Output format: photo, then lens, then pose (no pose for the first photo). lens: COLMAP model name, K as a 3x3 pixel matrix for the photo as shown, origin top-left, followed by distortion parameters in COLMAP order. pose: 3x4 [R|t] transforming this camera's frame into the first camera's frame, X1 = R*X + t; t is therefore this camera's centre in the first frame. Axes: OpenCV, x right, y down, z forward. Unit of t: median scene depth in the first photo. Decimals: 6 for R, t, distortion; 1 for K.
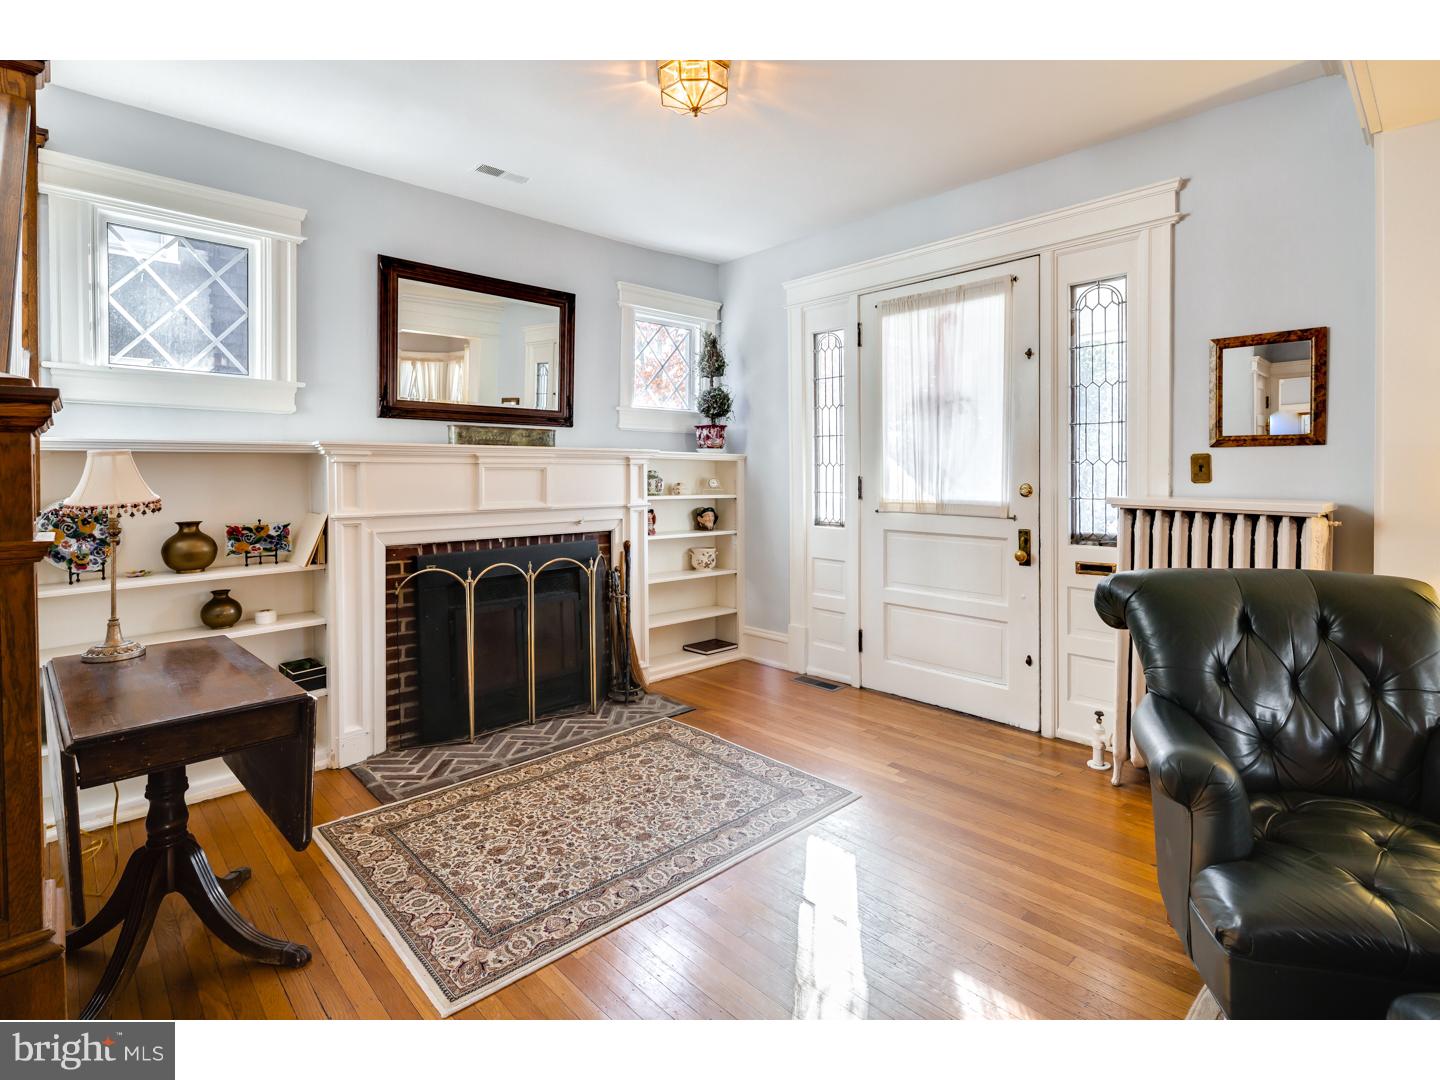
lens RADIAL K [[700.7, 0, 718.4], [0, 700.7, 482.1], [0, 0, 1]] dist [-0.000055, -0.001551]
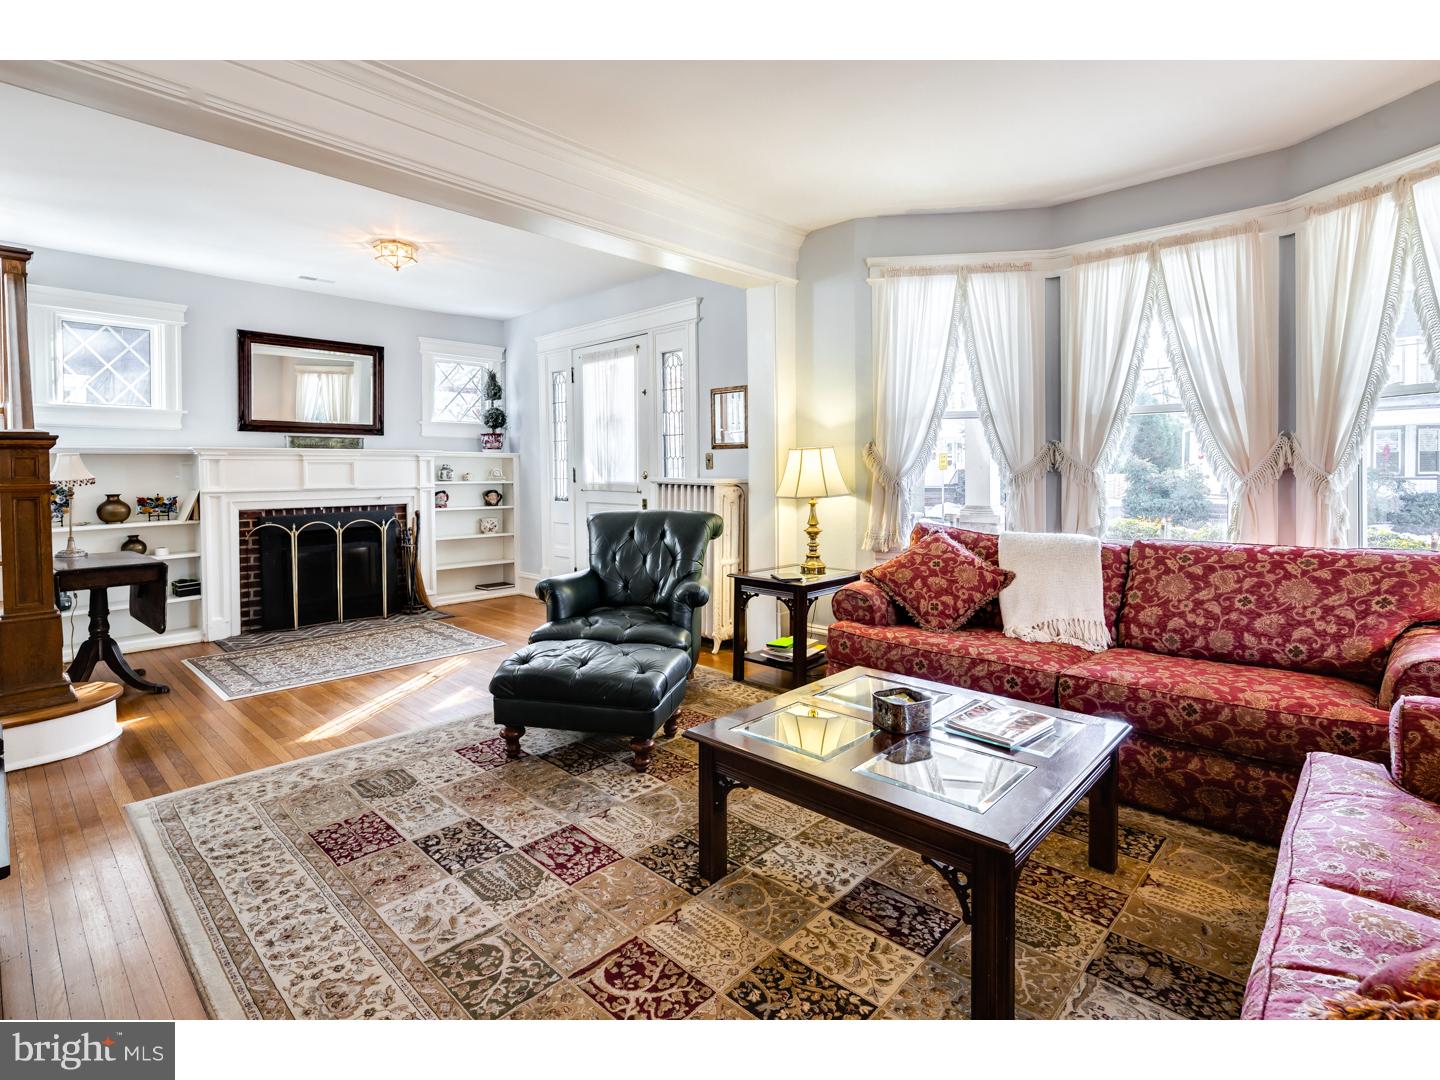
lens RADIAL K [[700.7, 0, 718.4], [0, 700.7, 482.1], [0, 0, 1]] dist [-0.000055, -0.001551]
pose [[0.998712, -0.003720, 0.050607, 0.524926], [0.003442, 0.999979, 0.005578, 0.018550], [-0.050627, -0.005396, 0.998703, -0.647783]]
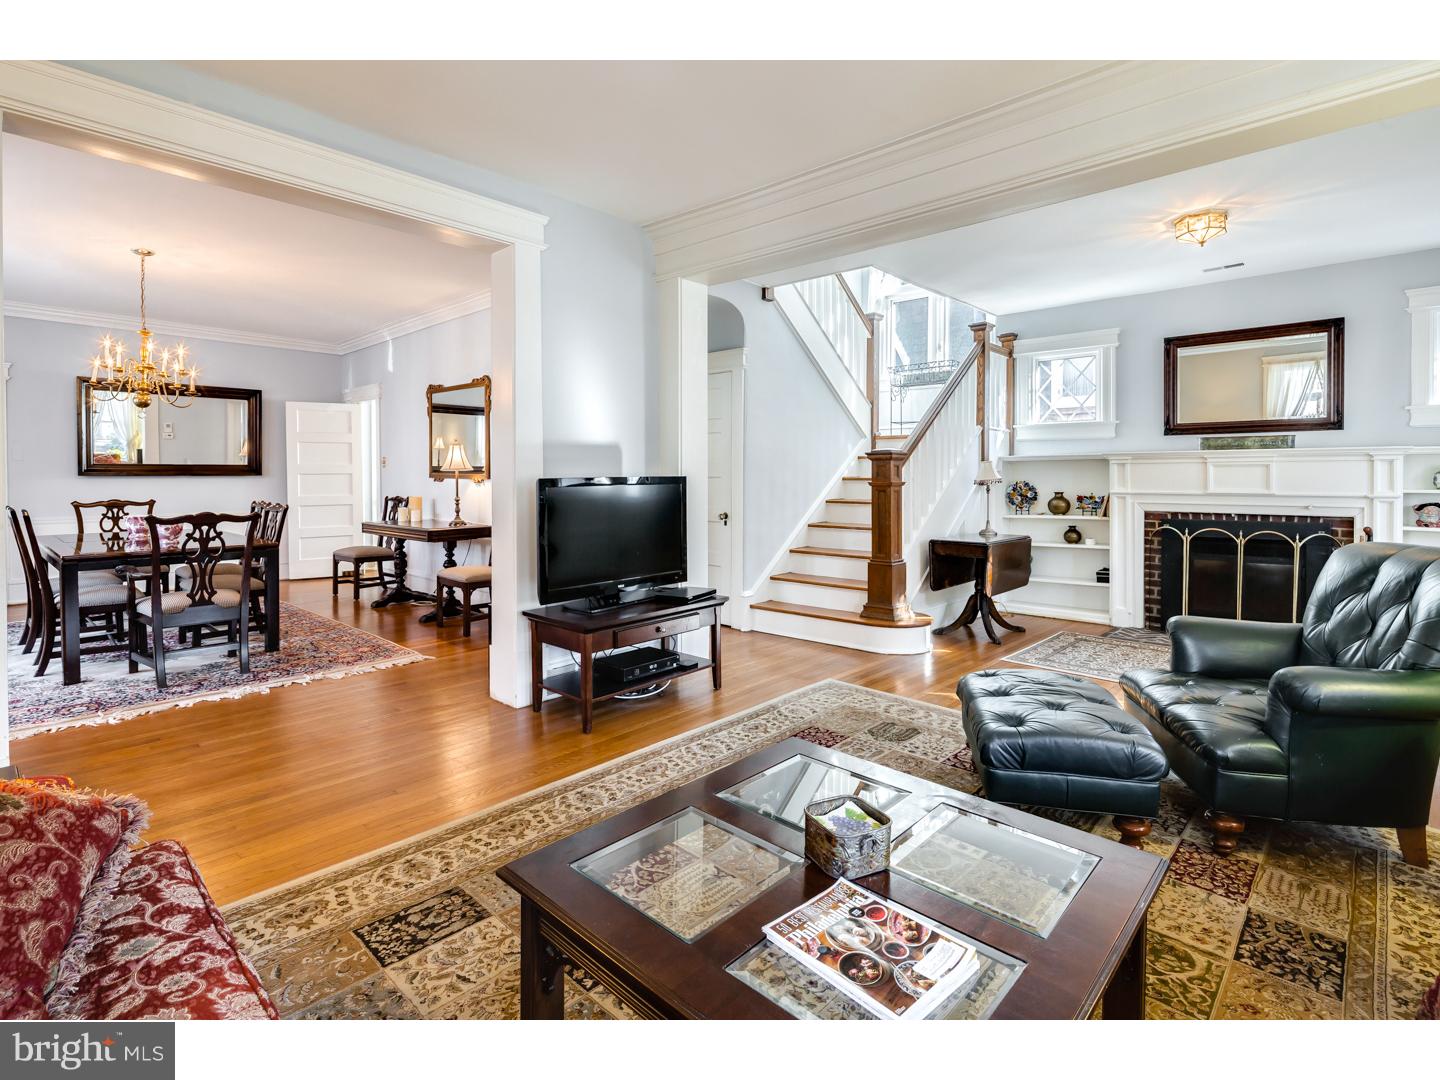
lens RADIAL K [[700.7, 0, 718.4], [0, 700.7, 482.1], [0, 0, 1]] dist [-0.000055, -0.001551]
pose [[0.049700, 0.011999, -0.998692, 1.126051], [-0.012405, 0.999858, 0.011396, 0.012051], [0.998687, 0.011822, 0.049842, -0.135745]]
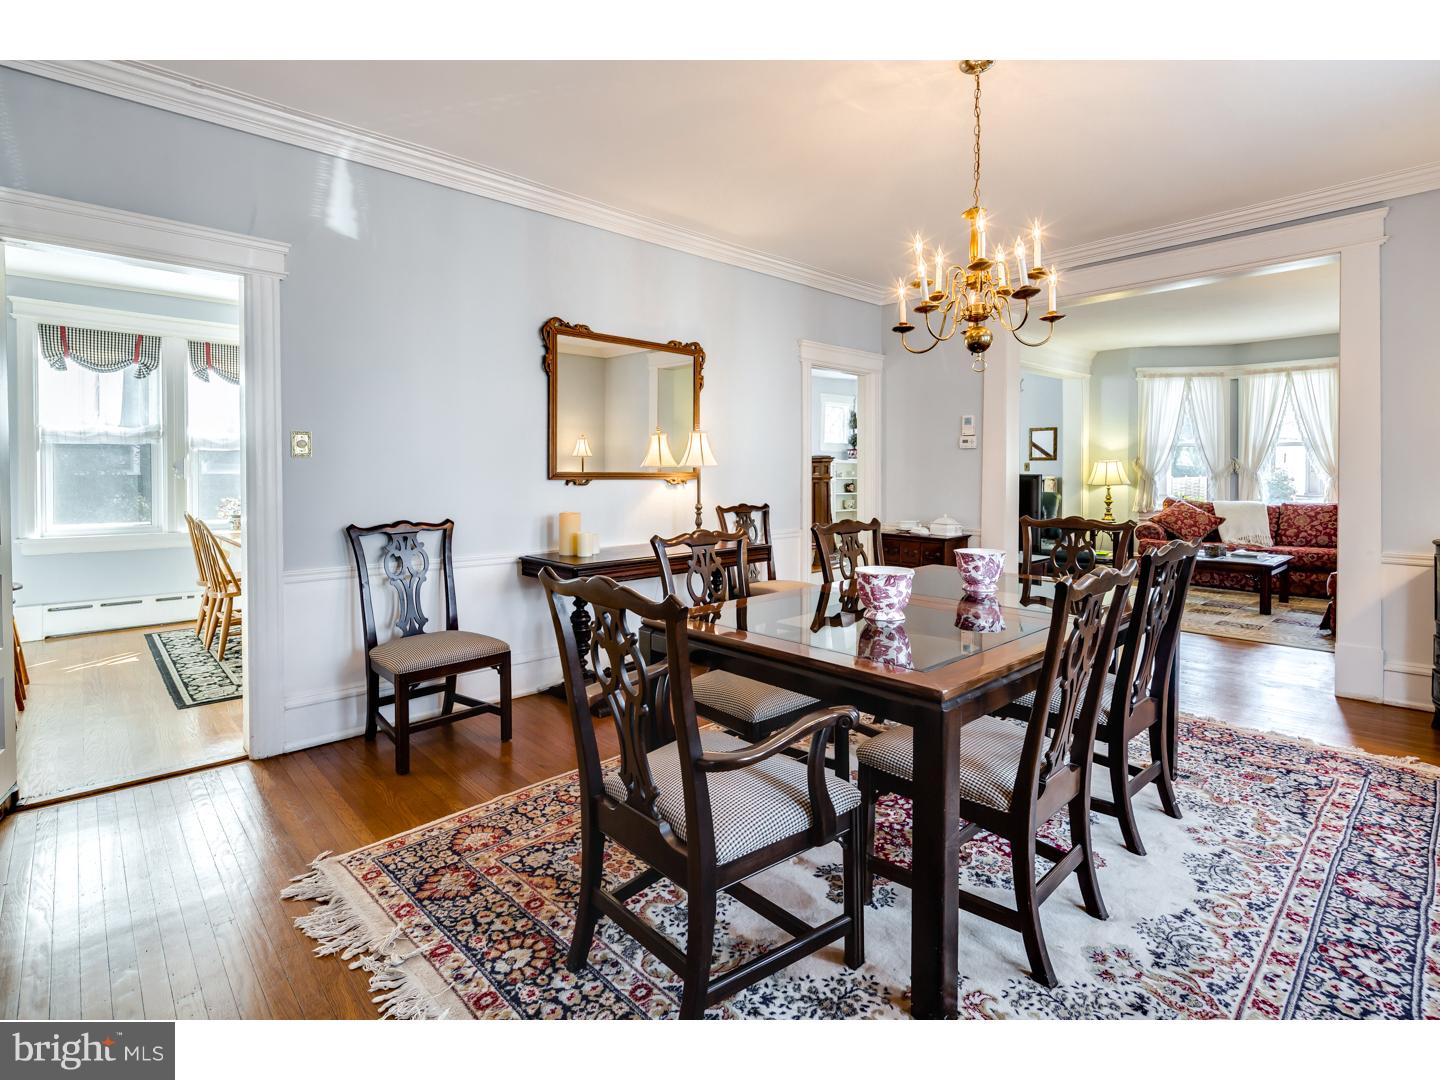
lens RADIAL K [[700.7, 0, 718.4], [0, 700.7, 482.1], [0, 0, 1]] dist [-0.000055, -0.001551]
pose [[0.999773, 0.002125, -0.021203, -0.580253], [-0.002031, 0.999988, 0.004457, 0.032556], [0.021213, -0.004413, 0.999765, -1.955433]]
